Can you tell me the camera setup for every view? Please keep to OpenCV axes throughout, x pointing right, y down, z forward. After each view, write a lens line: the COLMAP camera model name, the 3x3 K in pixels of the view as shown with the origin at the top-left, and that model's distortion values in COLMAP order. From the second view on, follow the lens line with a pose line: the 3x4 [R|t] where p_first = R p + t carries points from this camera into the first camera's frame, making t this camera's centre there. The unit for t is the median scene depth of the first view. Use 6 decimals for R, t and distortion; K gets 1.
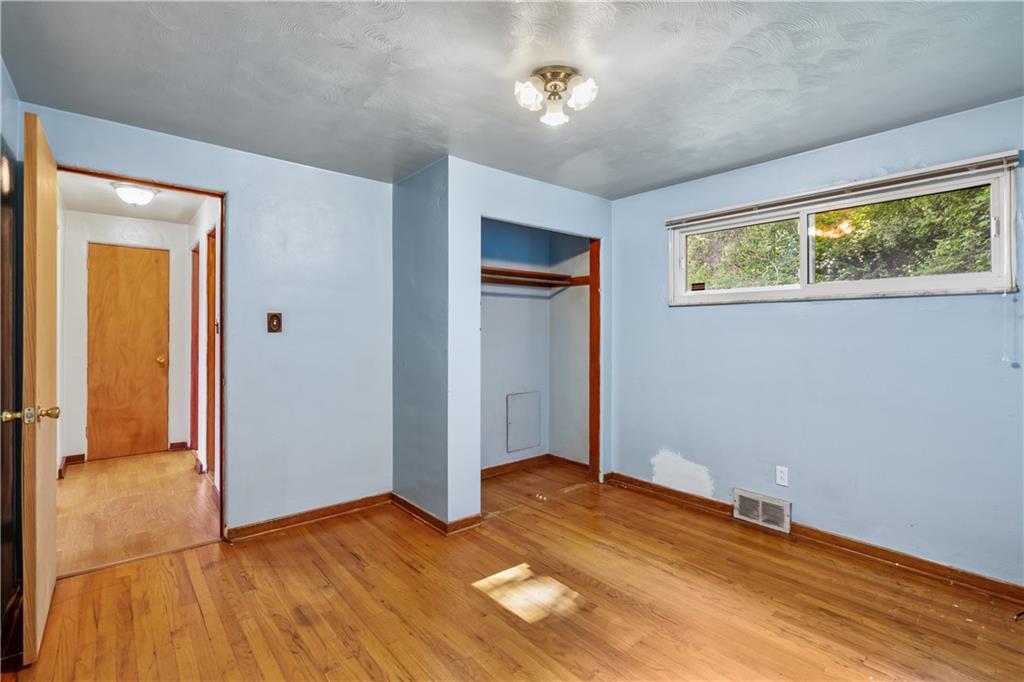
lens RADIAL K [[467.2, 0, 522.5], [0, 467.2, 327.4], [0, 0, 1]] dist [-0.006704, 0.001089]
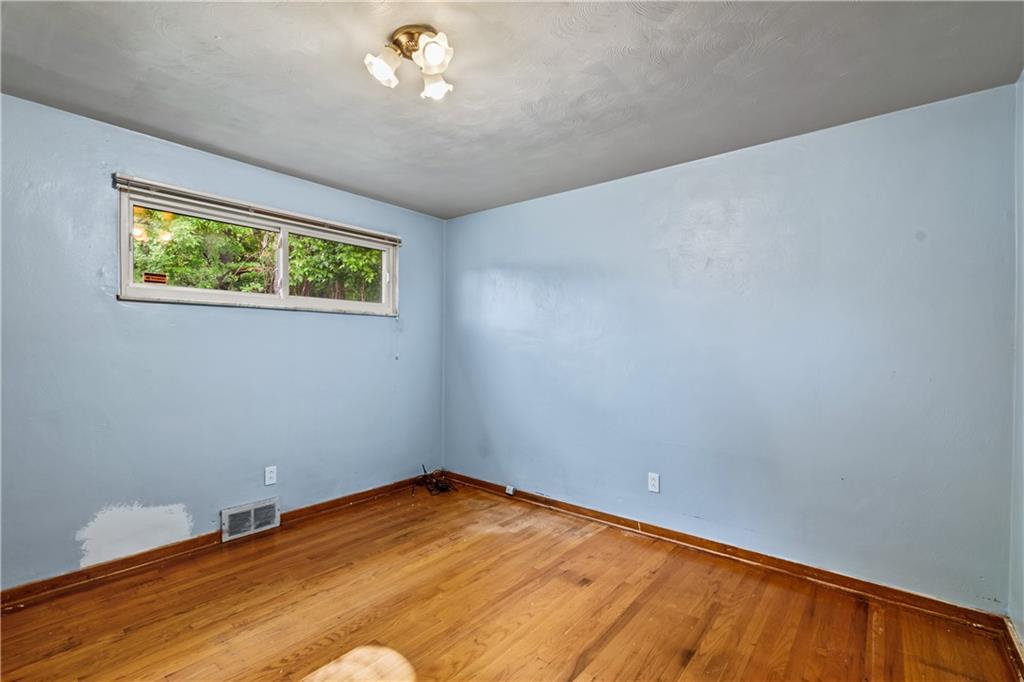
lens RADIAL K [[467.2, 0, 511.8], [0, 467.2, 341.5], [0, 0, 1]] dist [-0.006704, 0.001089]
pose [[-0.168866, -0.005160, 0.985625, -0.573978], [-0.019623, 0.999806, 0.001872, 0.004764], [-0.985444, -0.019024, -0.168935, 0.658136]]
